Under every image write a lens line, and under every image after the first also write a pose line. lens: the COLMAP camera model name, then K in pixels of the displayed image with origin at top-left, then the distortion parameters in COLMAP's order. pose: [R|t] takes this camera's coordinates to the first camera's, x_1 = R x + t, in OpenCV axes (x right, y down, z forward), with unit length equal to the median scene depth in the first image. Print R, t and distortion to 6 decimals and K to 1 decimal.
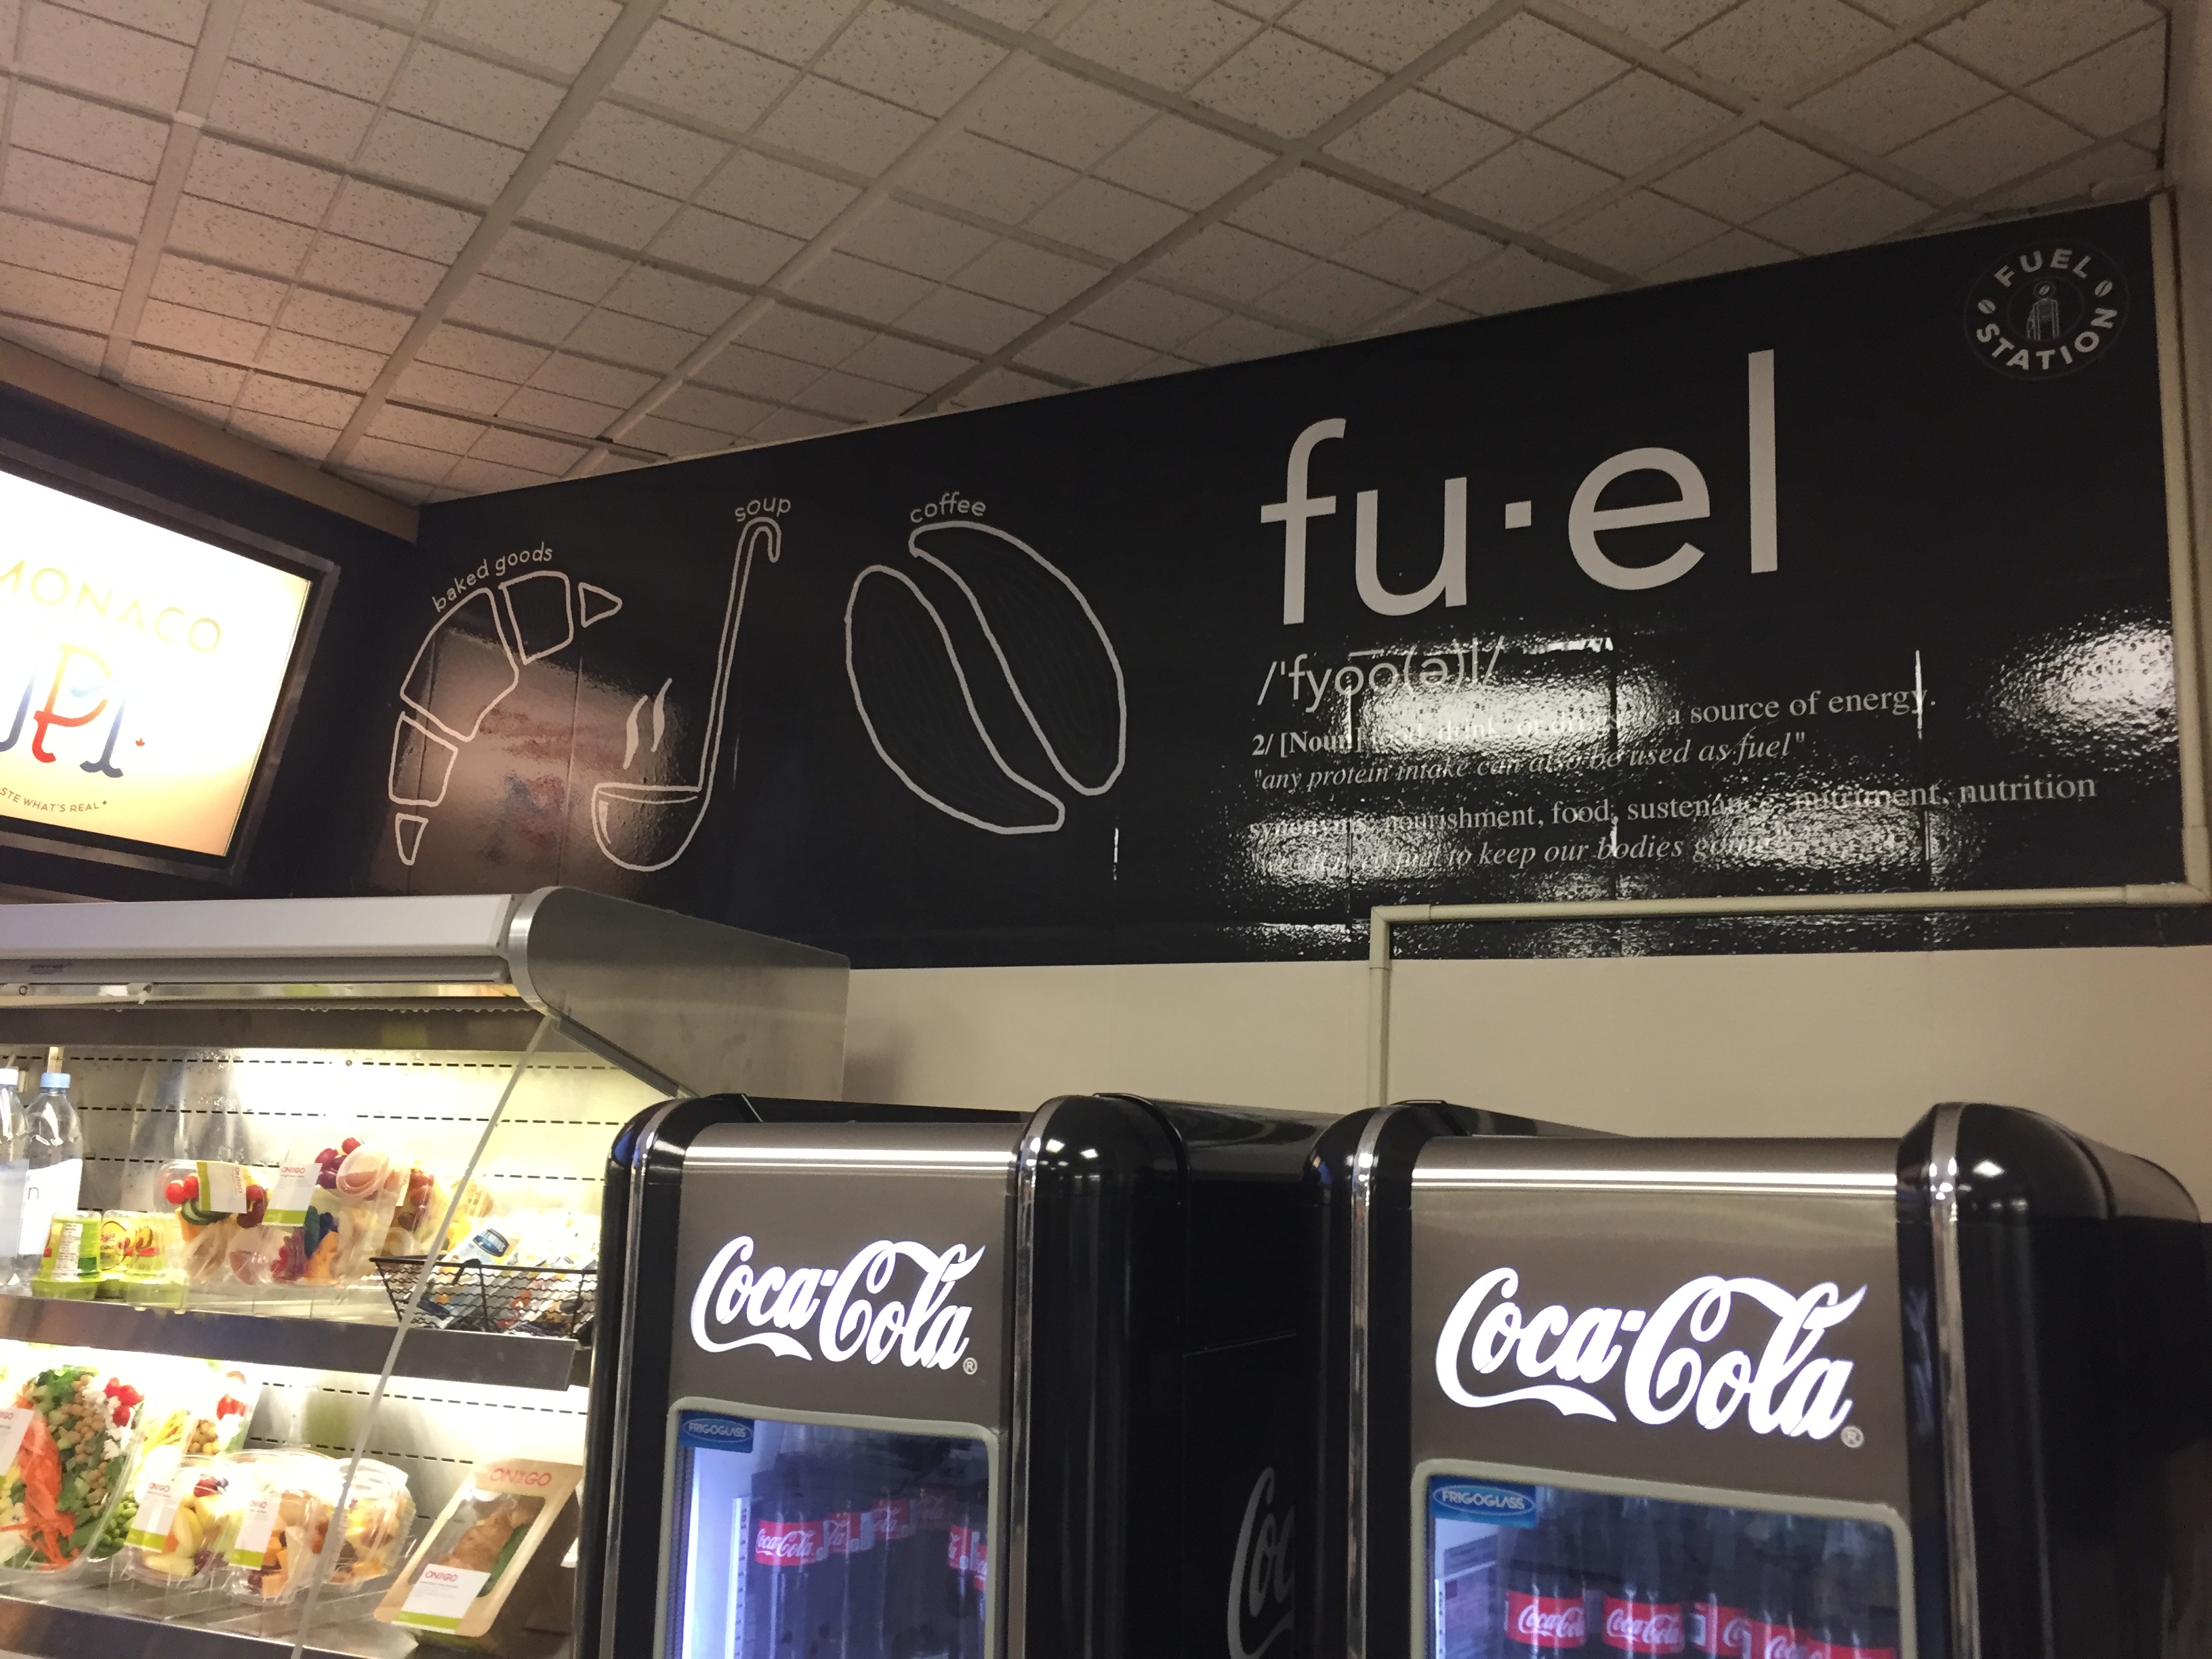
lens RADIAL K [[1938.6, 0, 1101.0], [0, 1938.6, 834.3], [0, 0, 1]] dist [-0.002324, -0.001779]
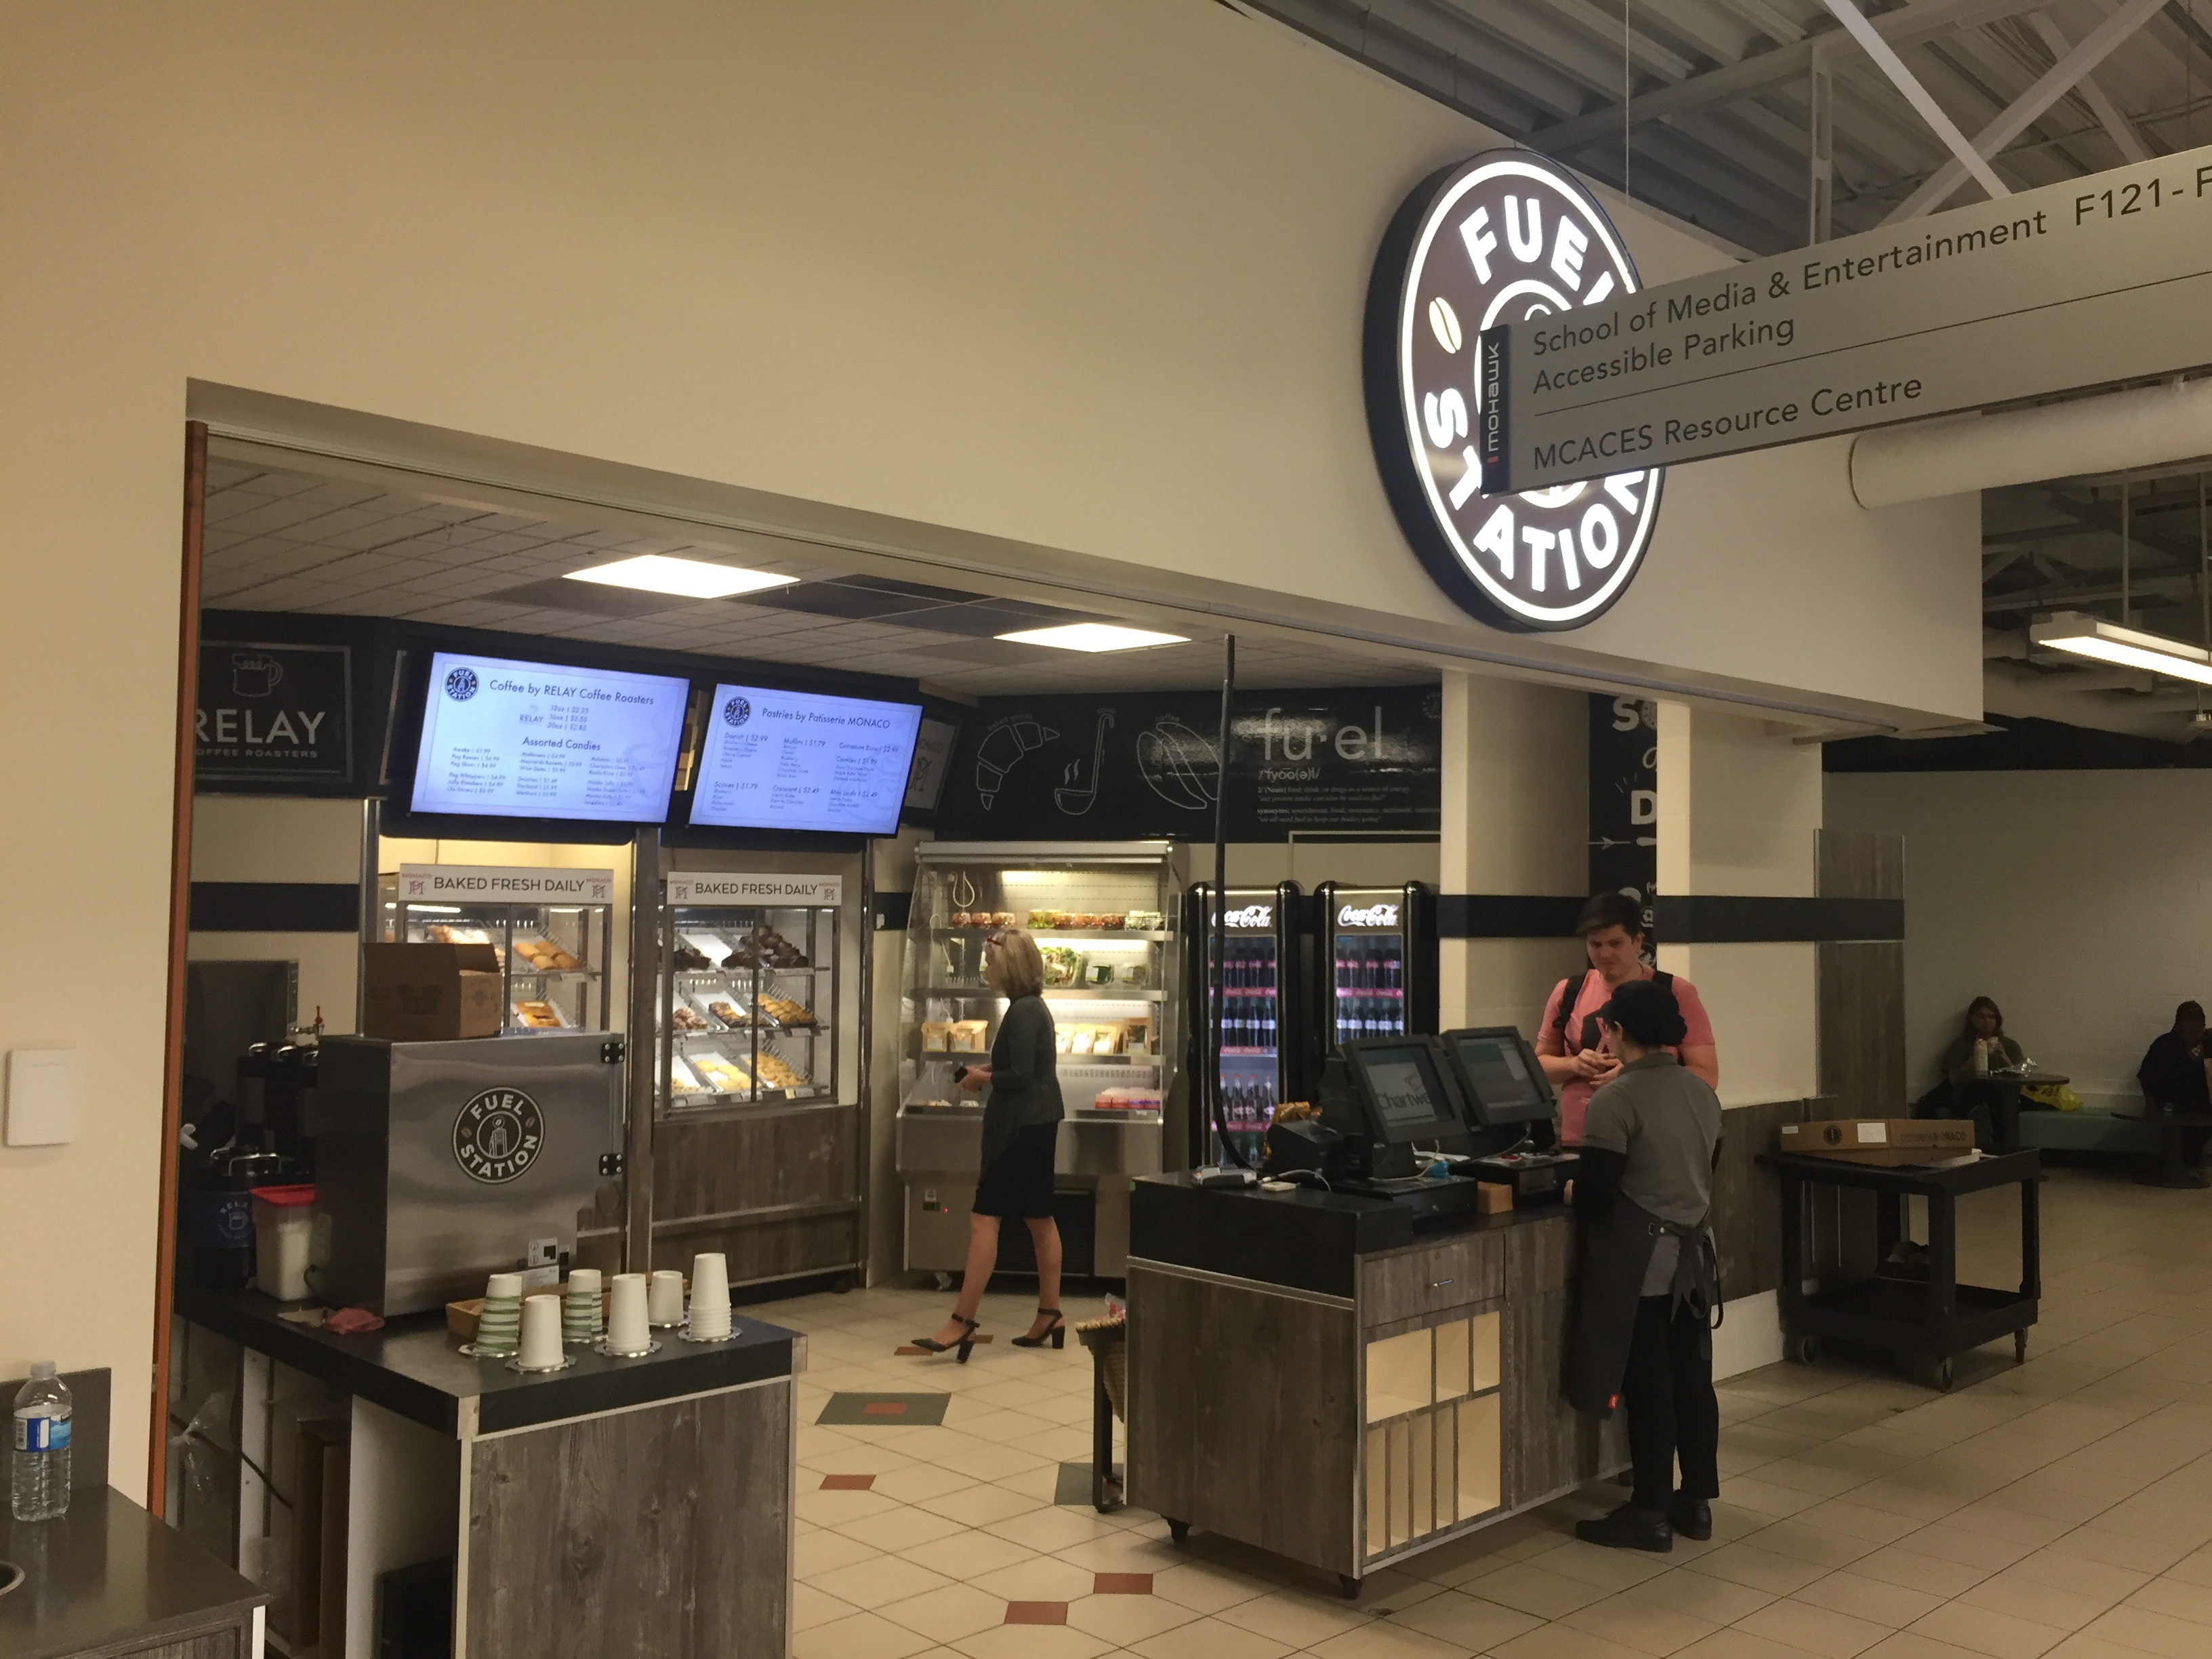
lens RADIAL K [[1938.6, 0, 1105.0], [0, 1938.6, 826.4], [0, 0, 1]] dist [-0.002324, -0.001779]
pose [[0.971647, -0.021054, 0.235498, -2.093366], [-0.011816, 0.990459, 0.137298, -0.918885], [-0.236142, -0.136188, 0.962128, -5.006564]]
